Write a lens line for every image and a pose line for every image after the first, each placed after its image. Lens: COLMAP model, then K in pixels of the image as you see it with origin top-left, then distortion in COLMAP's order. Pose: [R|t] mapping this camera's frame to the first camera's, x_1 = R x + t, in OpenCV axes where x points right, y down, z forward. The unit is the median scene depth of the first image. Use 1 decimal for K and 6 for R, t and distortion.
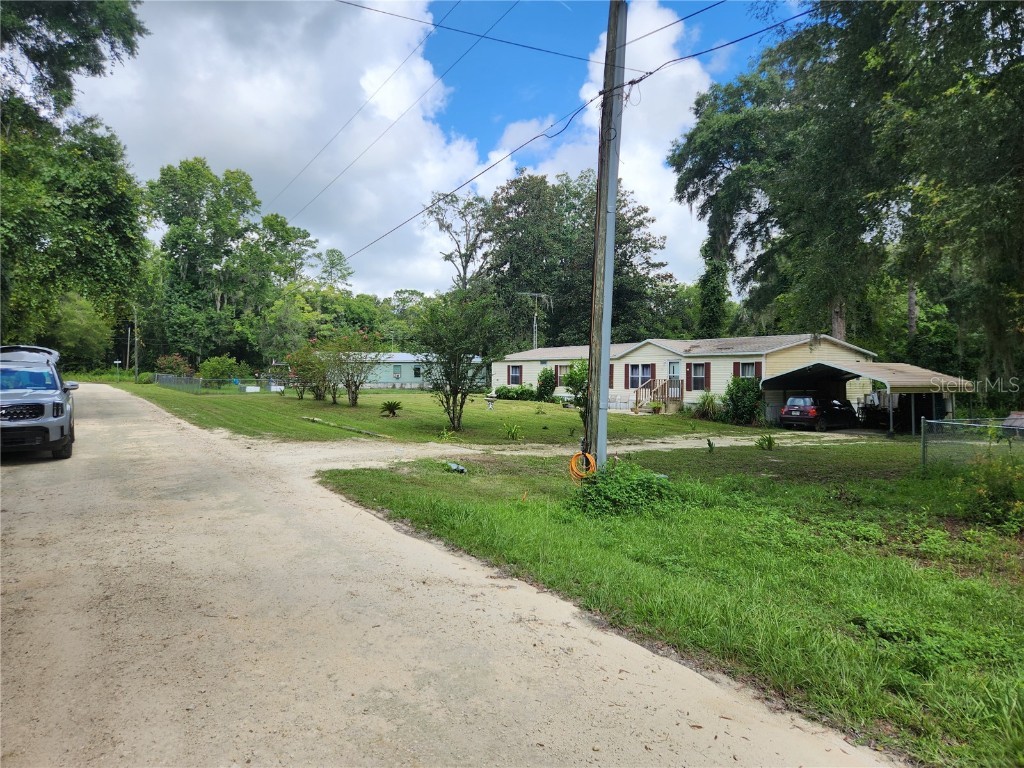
lens RADIAL K [[676.6, 0, 512.0], [0, 676.6, 384.0], [0, 0, 1]] dist [0.080374, -0.069394]
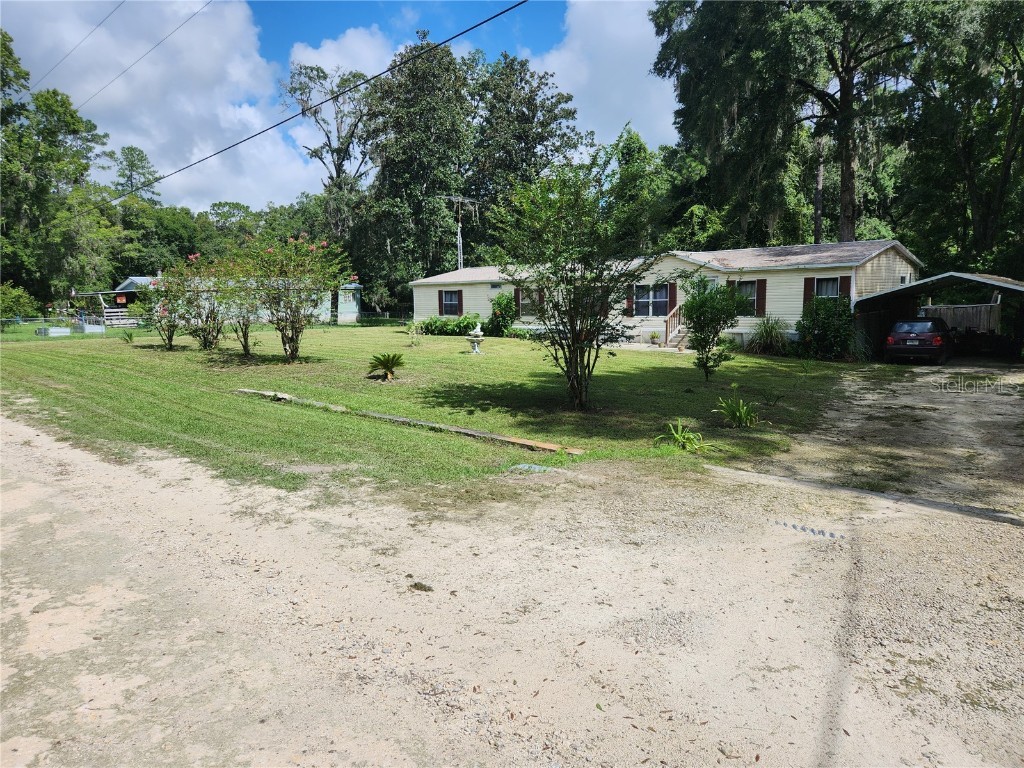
lens RADIAL K [[676.6, 0, 512.0], [0, 676.6, 384.0], [0, 0, 1]] dist [0.080374, -0.069394]
pose [[0.966515, -0.058226, 0.249917, -0.089133], [0.030098, 0.992918, 0.114930, -0.005741], [-0.254839, -0.103559, 0.961422, 0.154084]]
